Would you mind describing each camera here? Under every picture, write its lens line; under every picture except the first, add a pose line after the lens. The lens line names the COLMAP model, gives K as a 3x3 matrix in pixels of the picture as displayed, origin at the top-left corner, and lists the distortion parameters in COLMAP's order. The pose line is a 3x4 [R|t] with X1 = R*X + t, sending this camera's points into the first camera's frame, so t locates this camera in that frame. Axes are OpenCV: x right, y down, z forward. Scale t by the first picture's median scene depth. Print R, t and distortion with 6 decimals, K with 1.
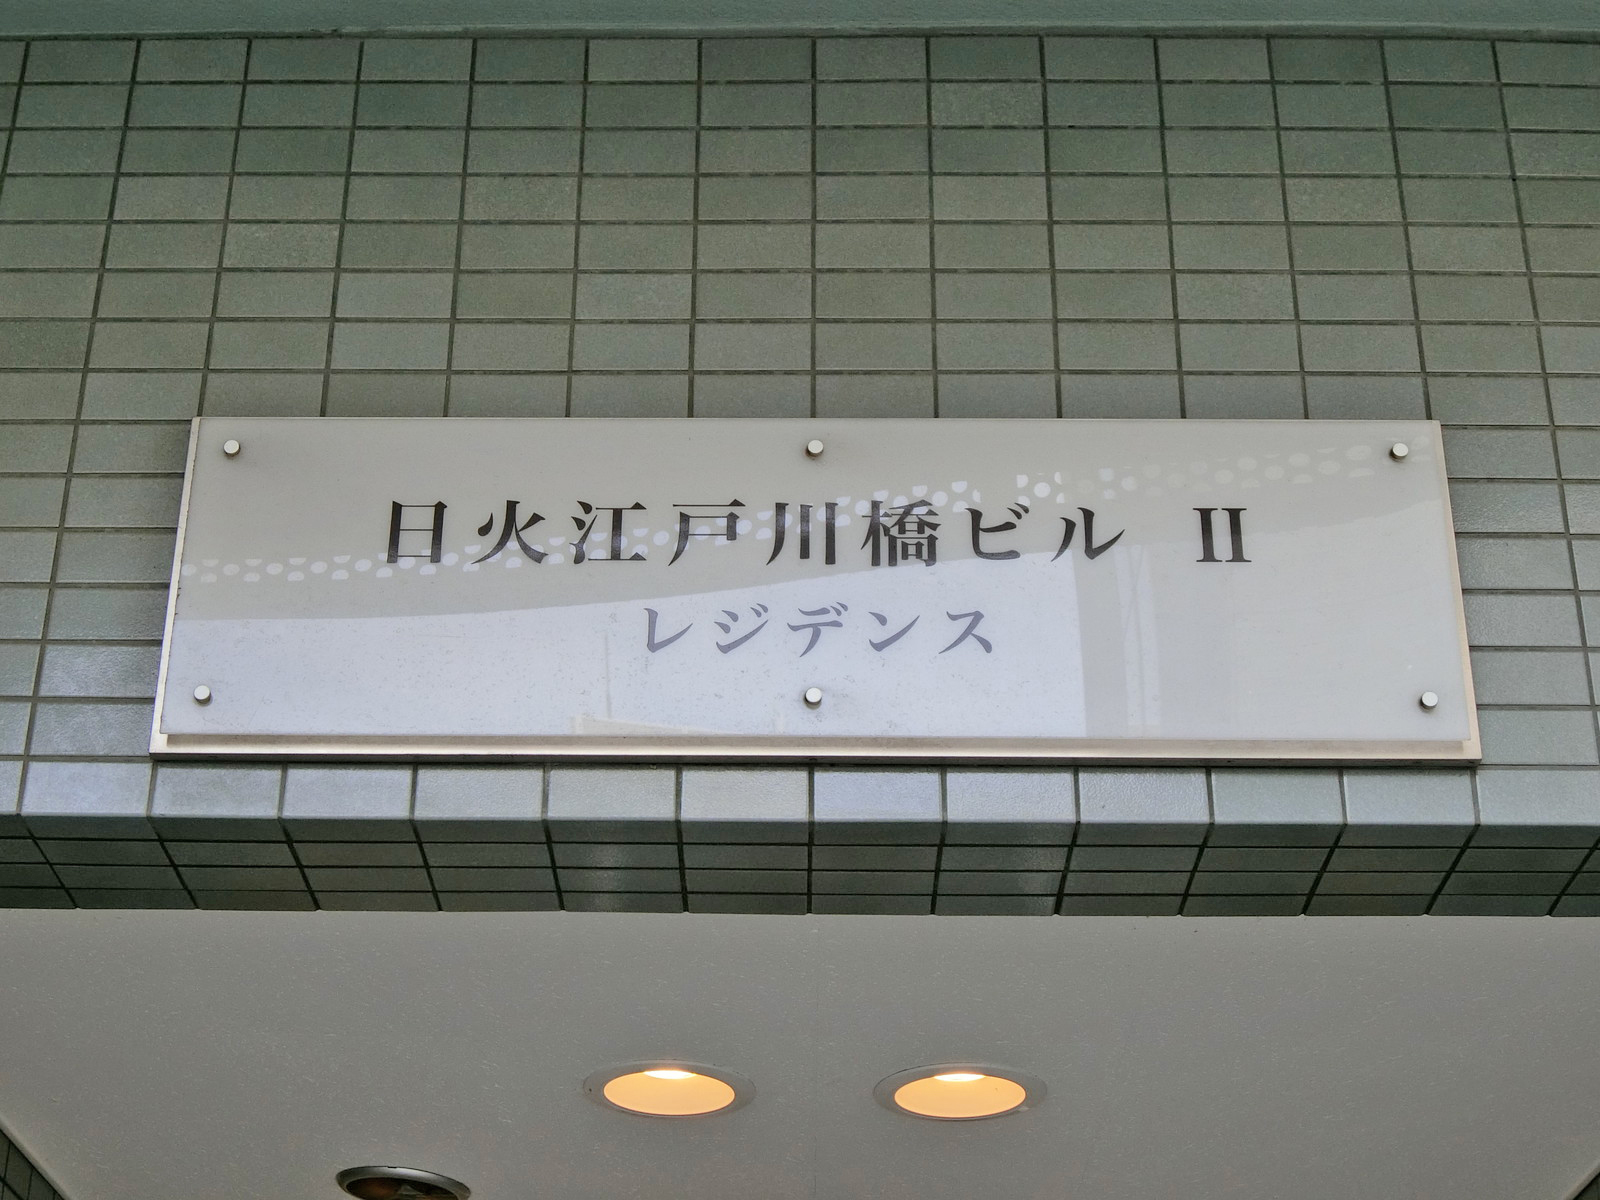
lens RADIAL K [[2691.0, 0, 800.0], [0, 2691.0, 600.0], [0, 0, 1]] dist [-0.002845, -0.055131]
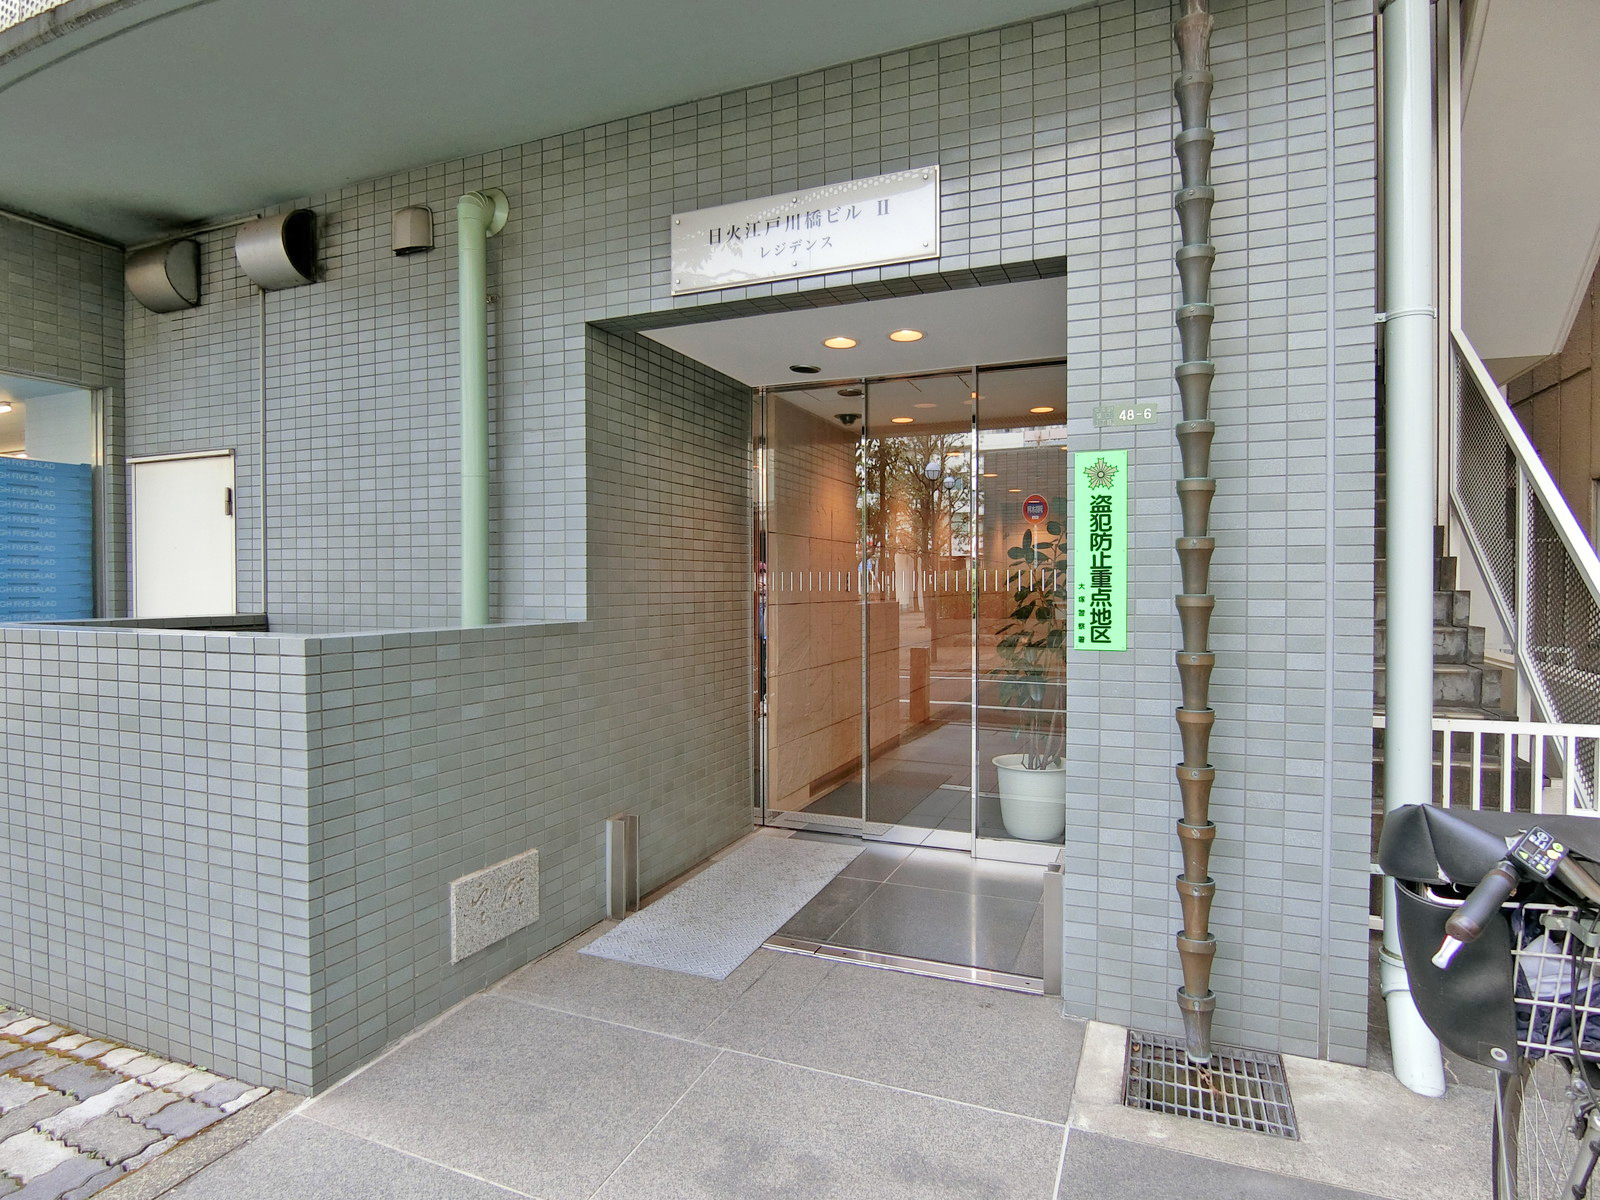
lens RADIAL K [[884.4, 0, 800.0], [0, 884.4, 600.0], [0, 0, 1]] dist [-0.004280, -0.000753]
pose [[0.930374, -0.008558, -0.366512, 0.513714], [0.180774, 0.880449, 0.438327, -0.108038], [0.318944, -0.474064, 0.820693, -0.463015]]
